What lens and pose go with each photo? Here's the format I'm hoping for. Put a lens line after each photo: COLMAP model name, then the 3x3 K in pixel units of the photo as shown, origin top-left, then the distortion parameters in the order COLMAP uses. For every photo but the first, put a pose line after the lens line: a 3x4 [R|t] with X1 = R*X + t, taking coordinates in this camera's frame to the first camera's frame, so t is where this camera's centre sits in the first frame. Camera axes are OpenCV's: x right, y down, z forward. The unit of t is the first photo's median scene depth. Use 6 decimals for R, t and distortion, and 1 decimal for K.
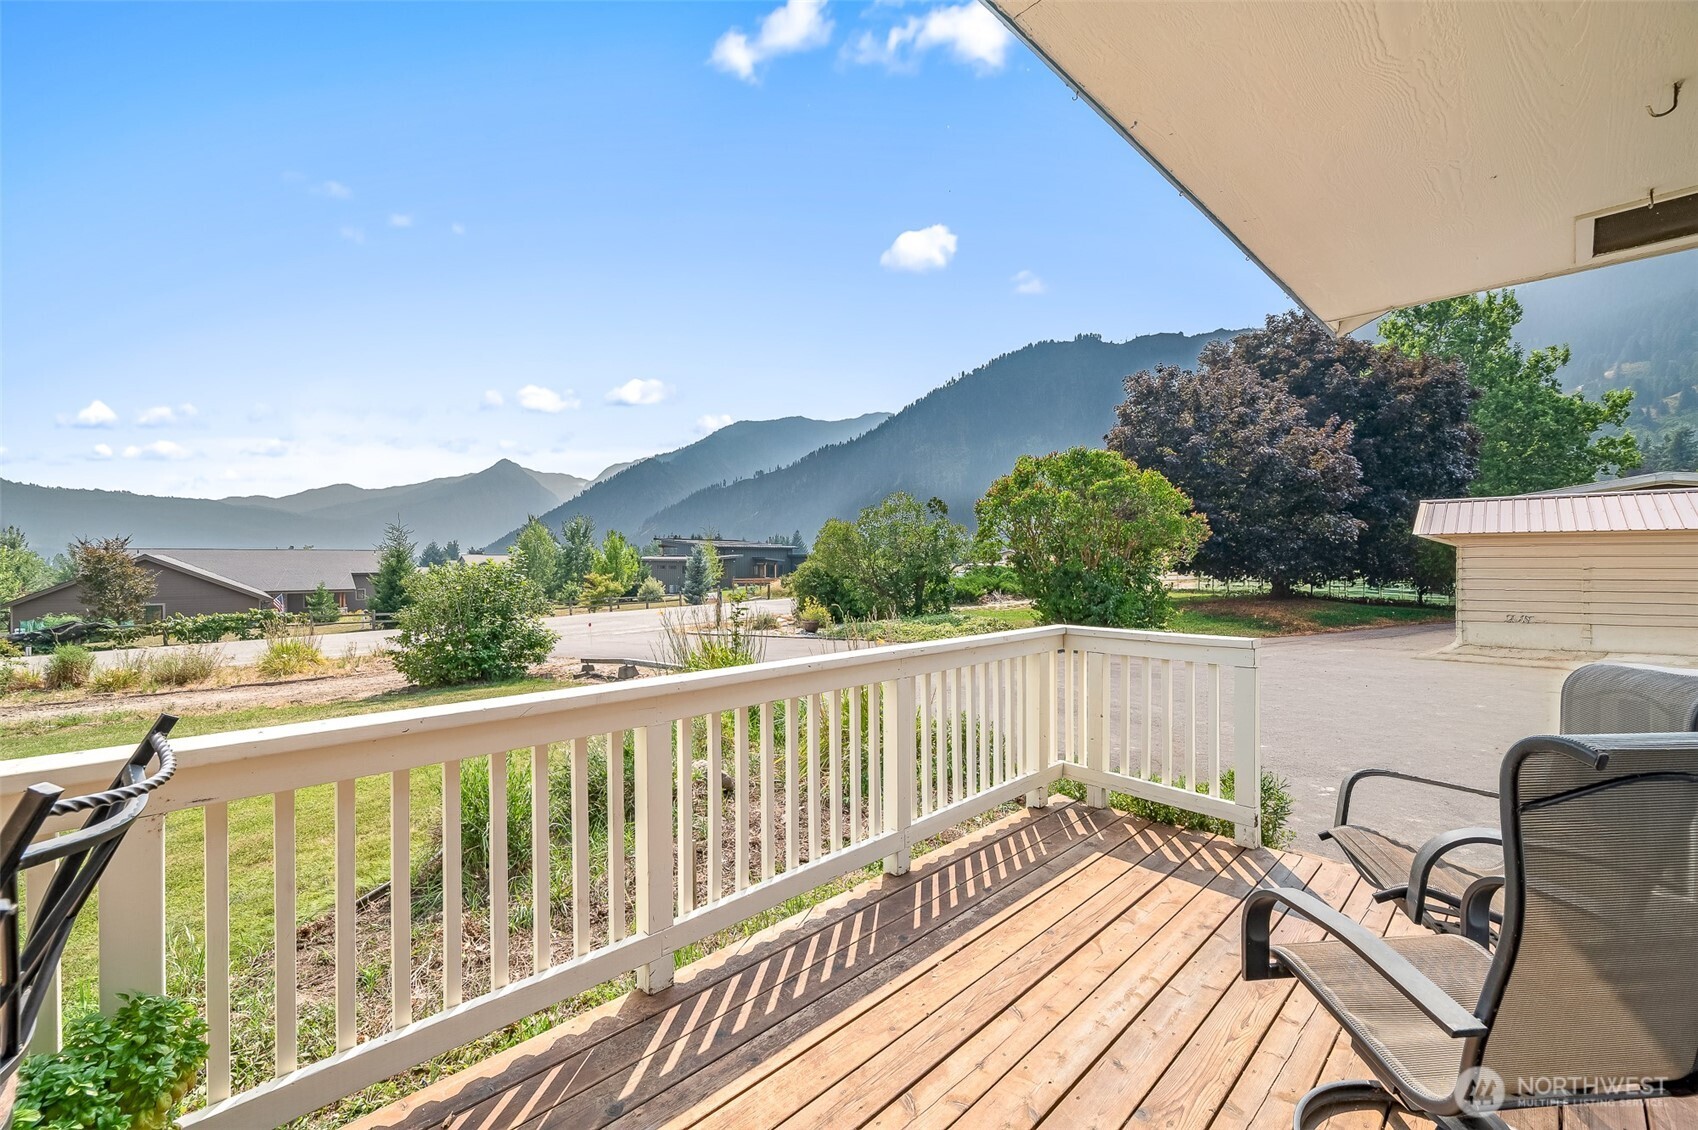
lens RADIAL K [[683.9, 0, 849.0], [0, 683.9, 565.0], [0, 0, 1]] dist [0.001887, 0.000126]
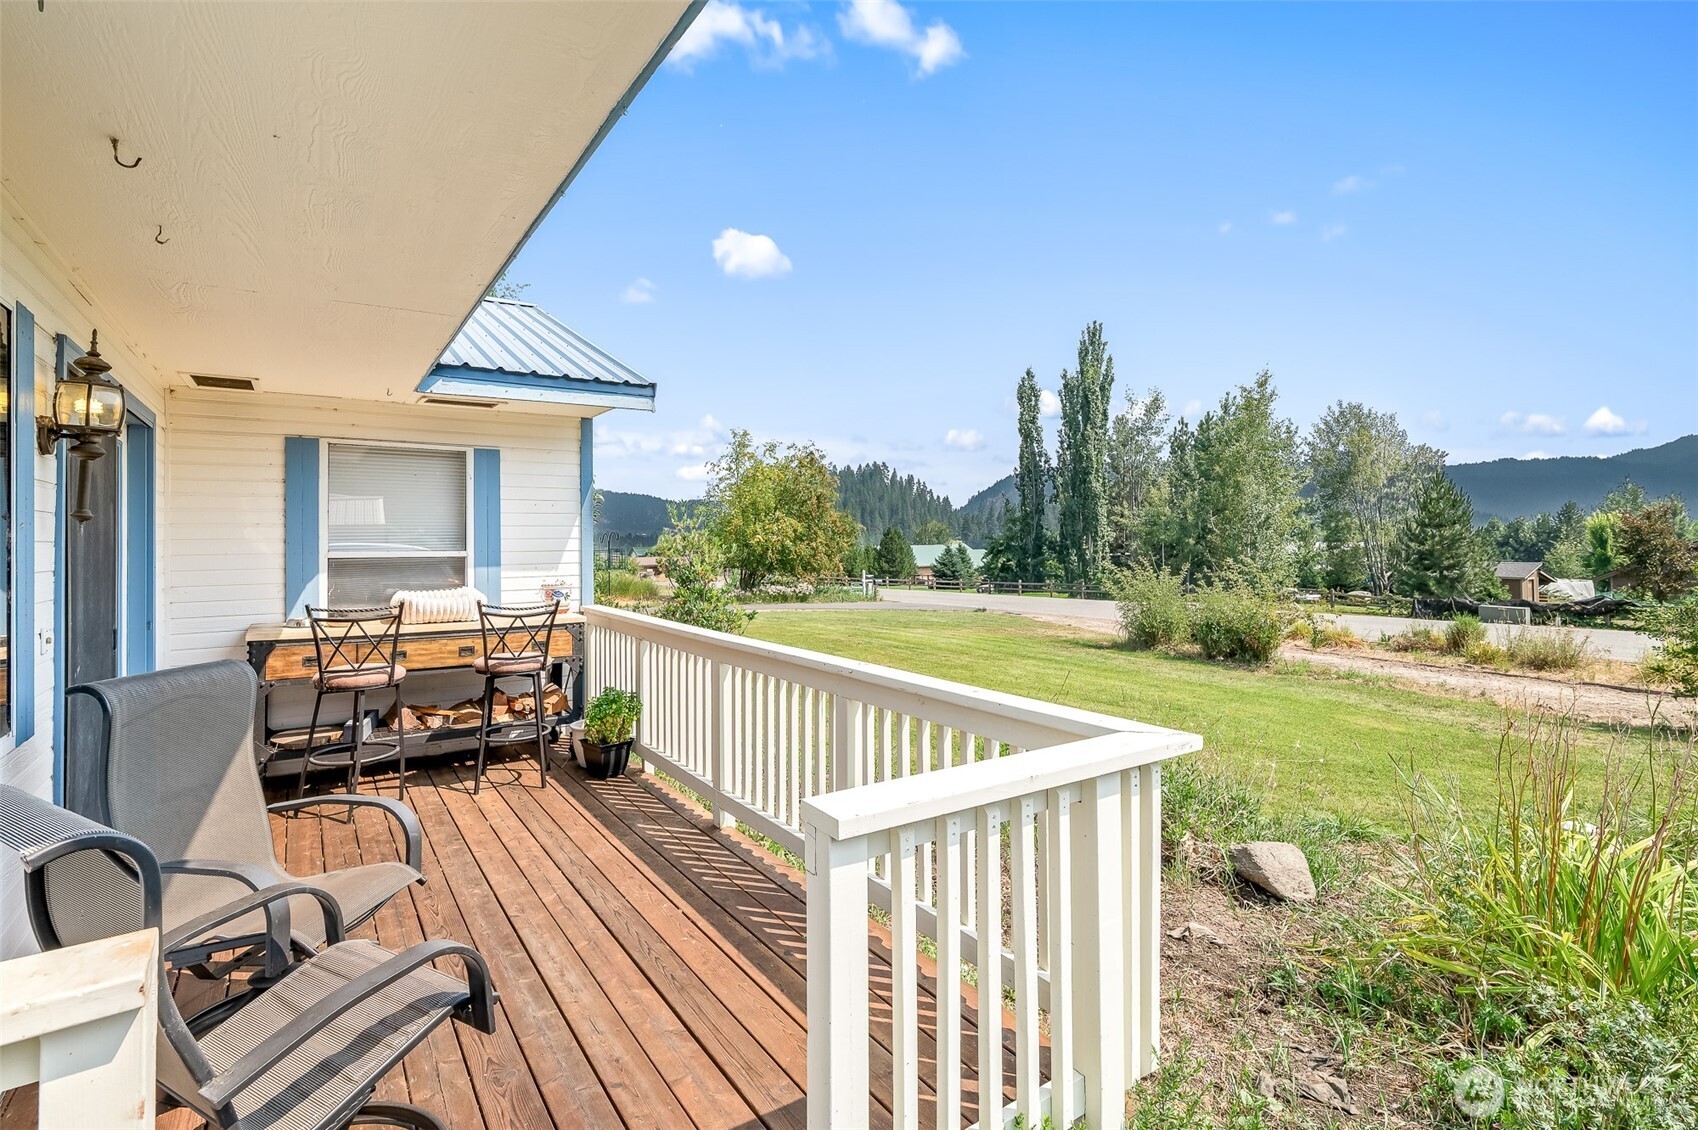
lens RADIAL K [[809.6, 0, 848.4], [0, 809.6, 532.3], [0, 0, 1]] dist [0.000451, 0.000026]
pose [[-0.164414, 0.001291, -0.986391, 0.434671], [0.000589, 0.999999, 0.001210, -0.022139], [0.986391, -0.000382, -0.164415, 0.449152]]
